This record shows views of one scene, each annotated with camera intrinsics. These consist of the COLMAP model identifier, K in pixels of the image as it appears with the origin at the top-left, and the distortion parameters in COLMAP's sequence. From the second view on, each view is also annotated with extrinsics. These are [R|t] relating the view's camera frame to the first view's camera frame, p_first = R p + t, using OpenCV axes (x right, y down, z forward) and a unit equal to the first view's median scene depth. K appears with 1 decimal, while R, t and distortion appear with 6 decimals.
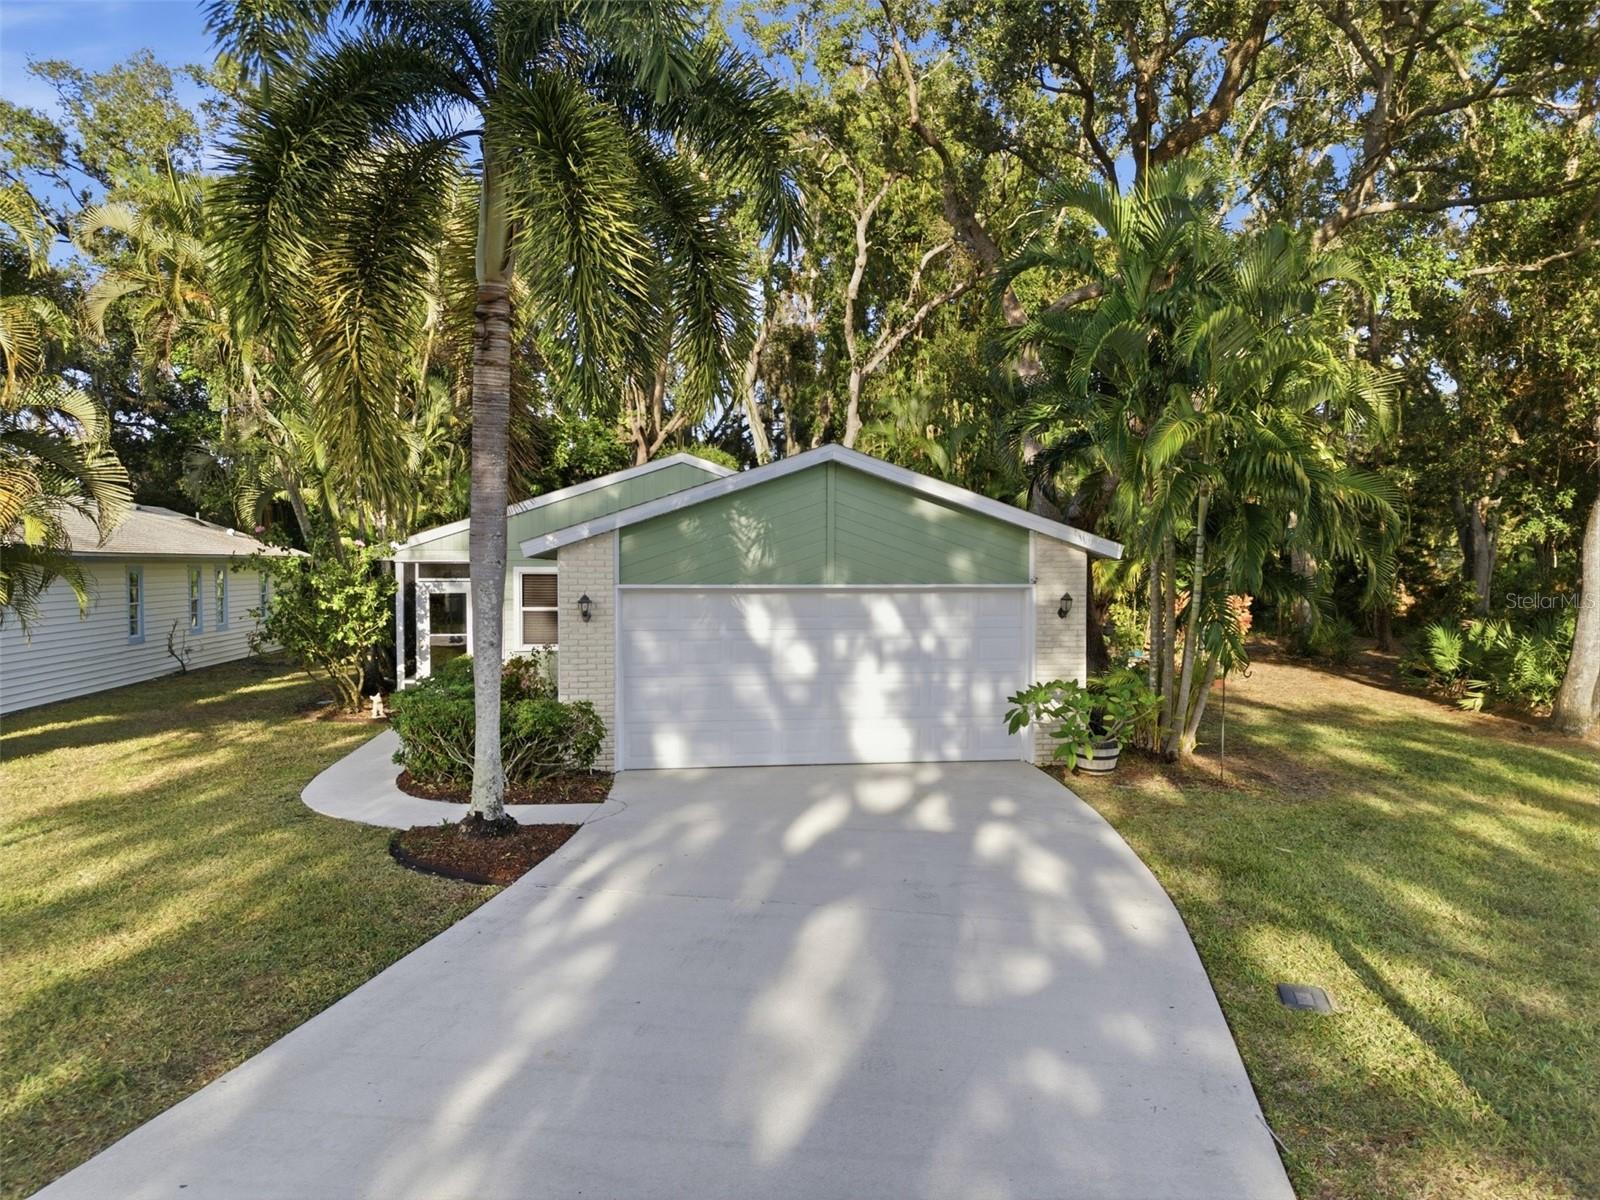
lens RADIAL K [[1120.3, 0, 800.0], [0, 1120.3, 600.0], [0, 0, 1]] dist [0.070811, -0.081687]
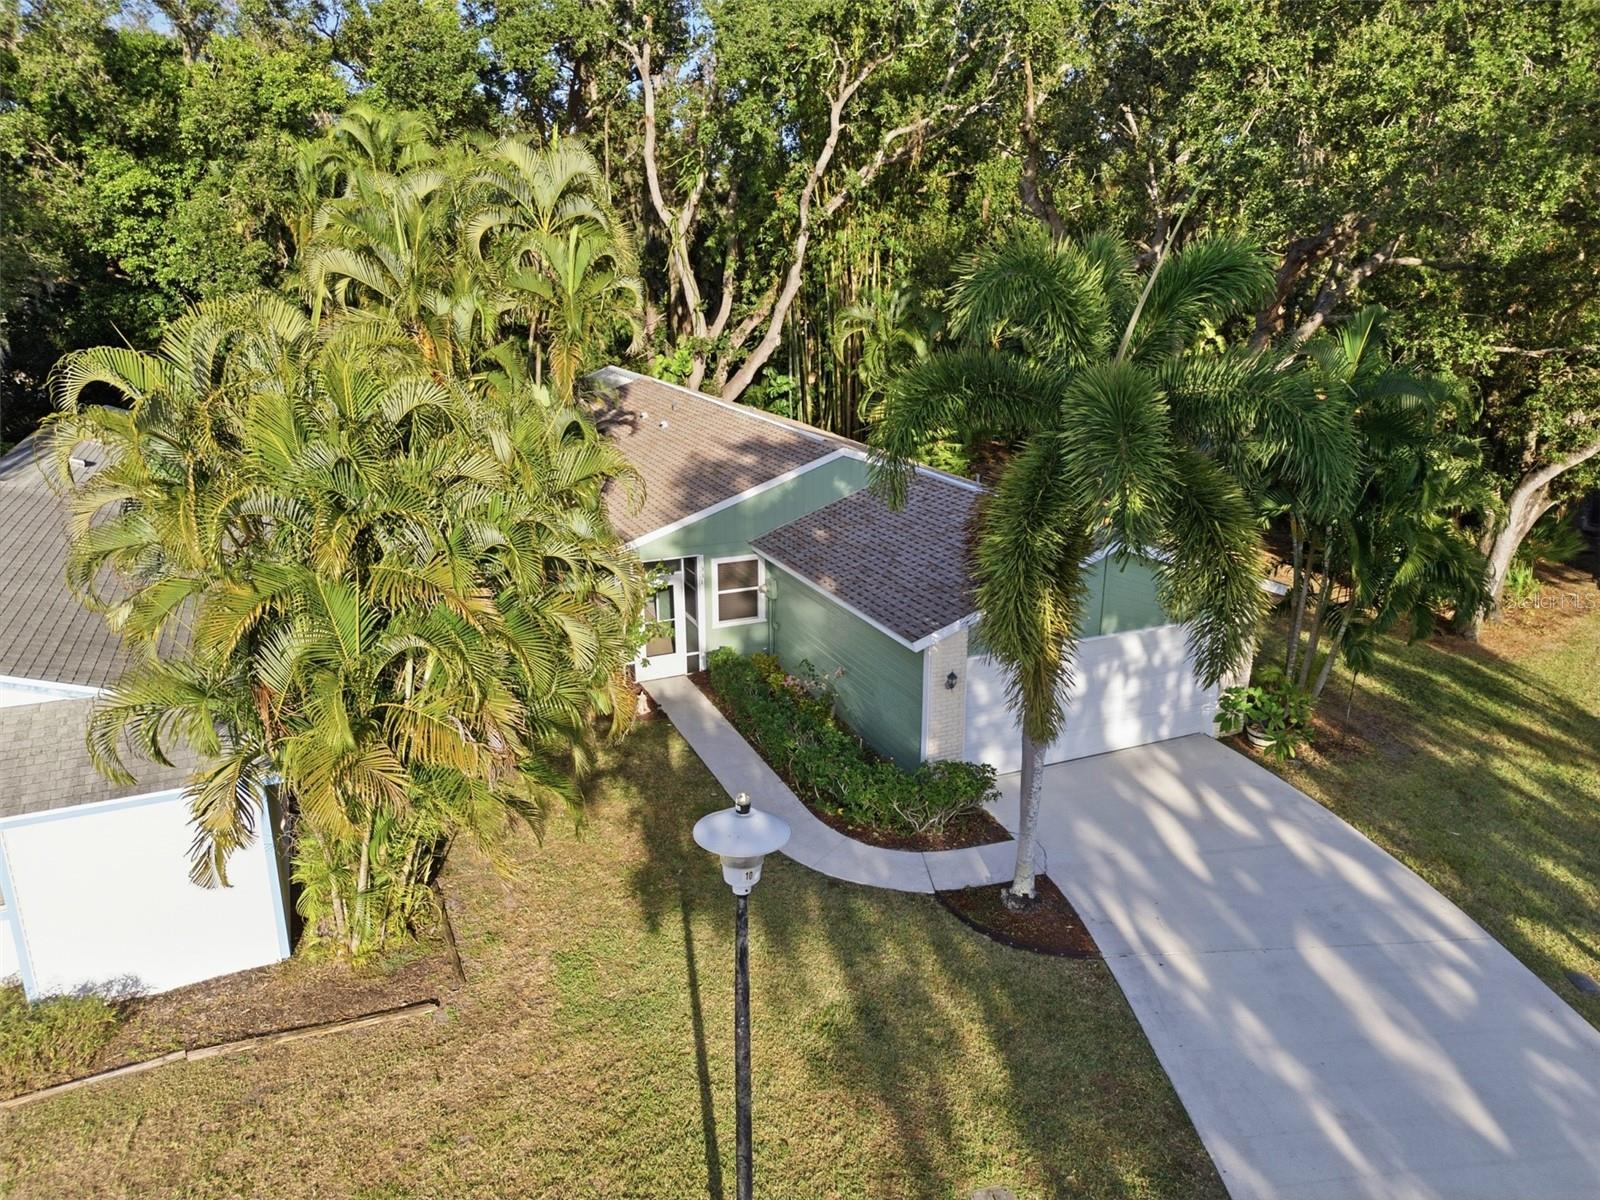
lens RADIAL K [[1120.3, 0, 800.0], [0, 1120.3, 600.0], [0, 0, 1]] dist [0.070811, -0.081687]
pose [[0.959732, -0.087480, 0.266947, -0.659734], [0.011666, 0.961867, 0.273270, -0.415133], [-0.280674, -0.259152, 0.924155, -0.123920]]
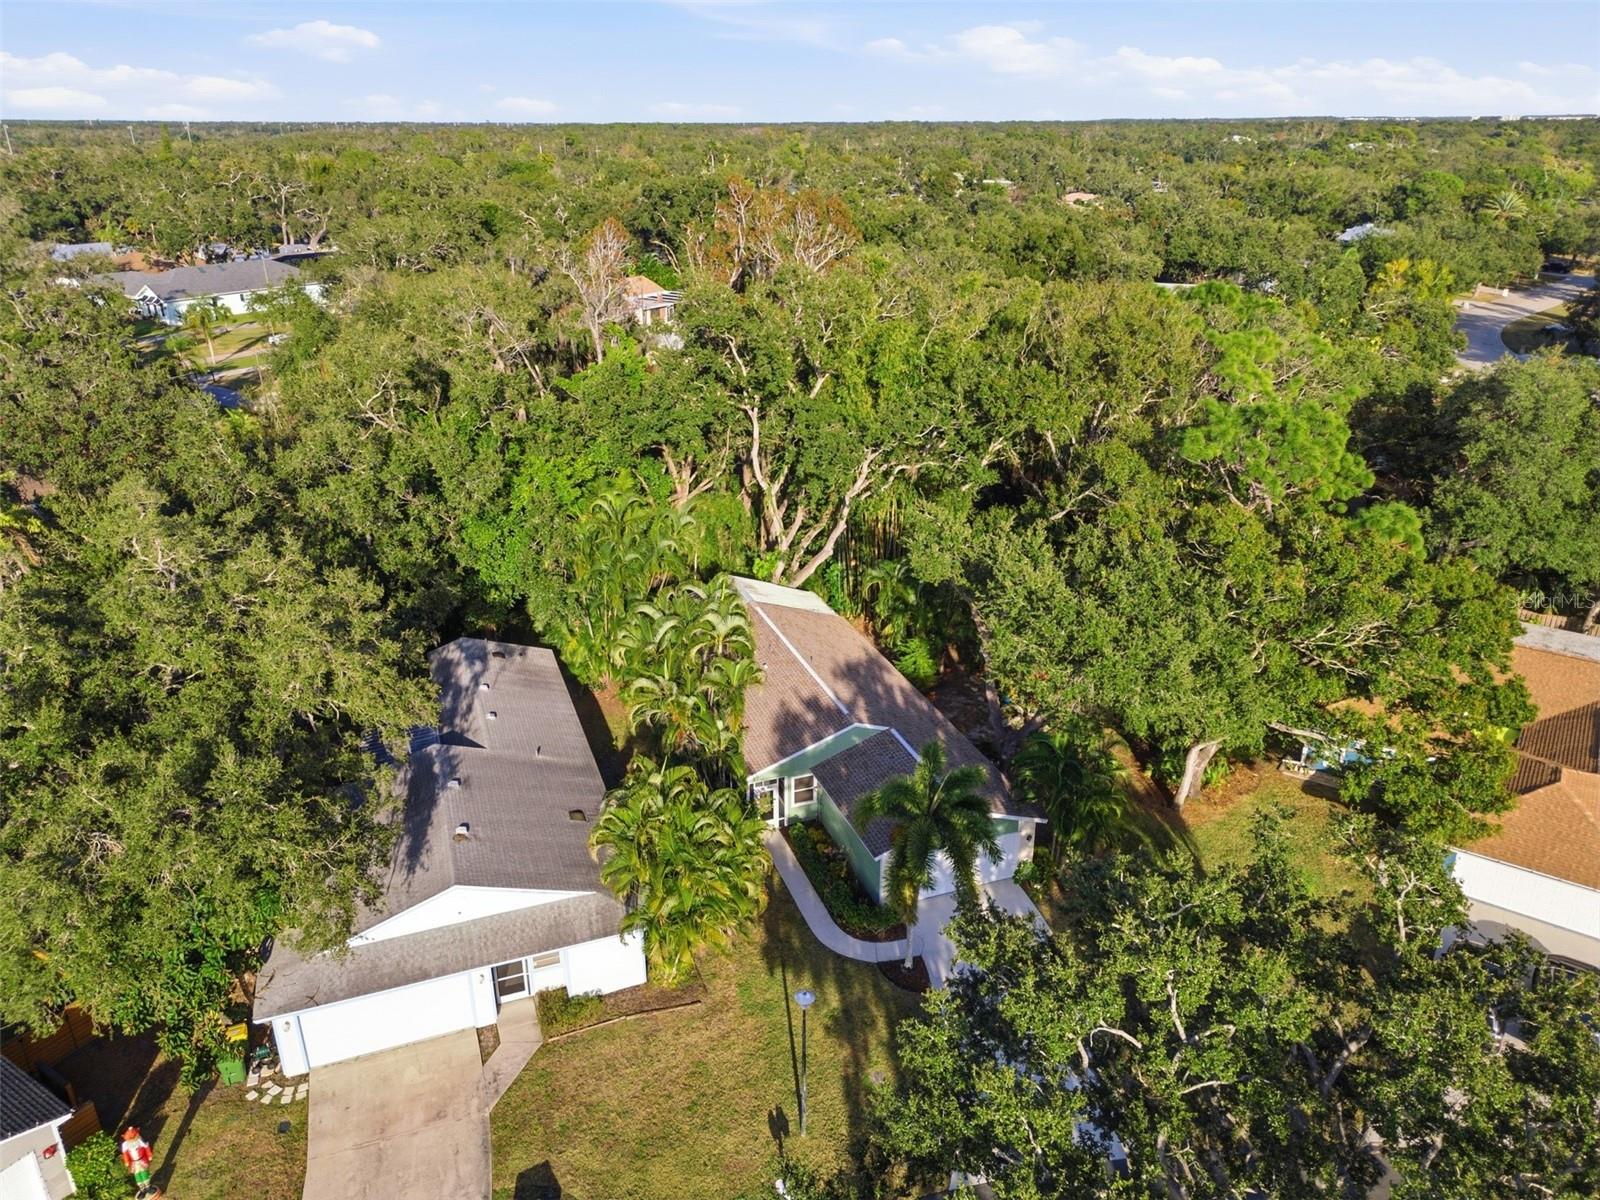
lens RADIAL K [[1105.9, 0, 800.0], [0, 1105.9, 600.0], [0, 0, 1]] dist [0.063110, -0.074111]
pose [[0.974673, -0.088140, 0.205531, -0.959098], [0.008249, 0.932600, 0.360817, -1.720641], [-0.223481, -0.349983, 0.909708, -1.431228]]
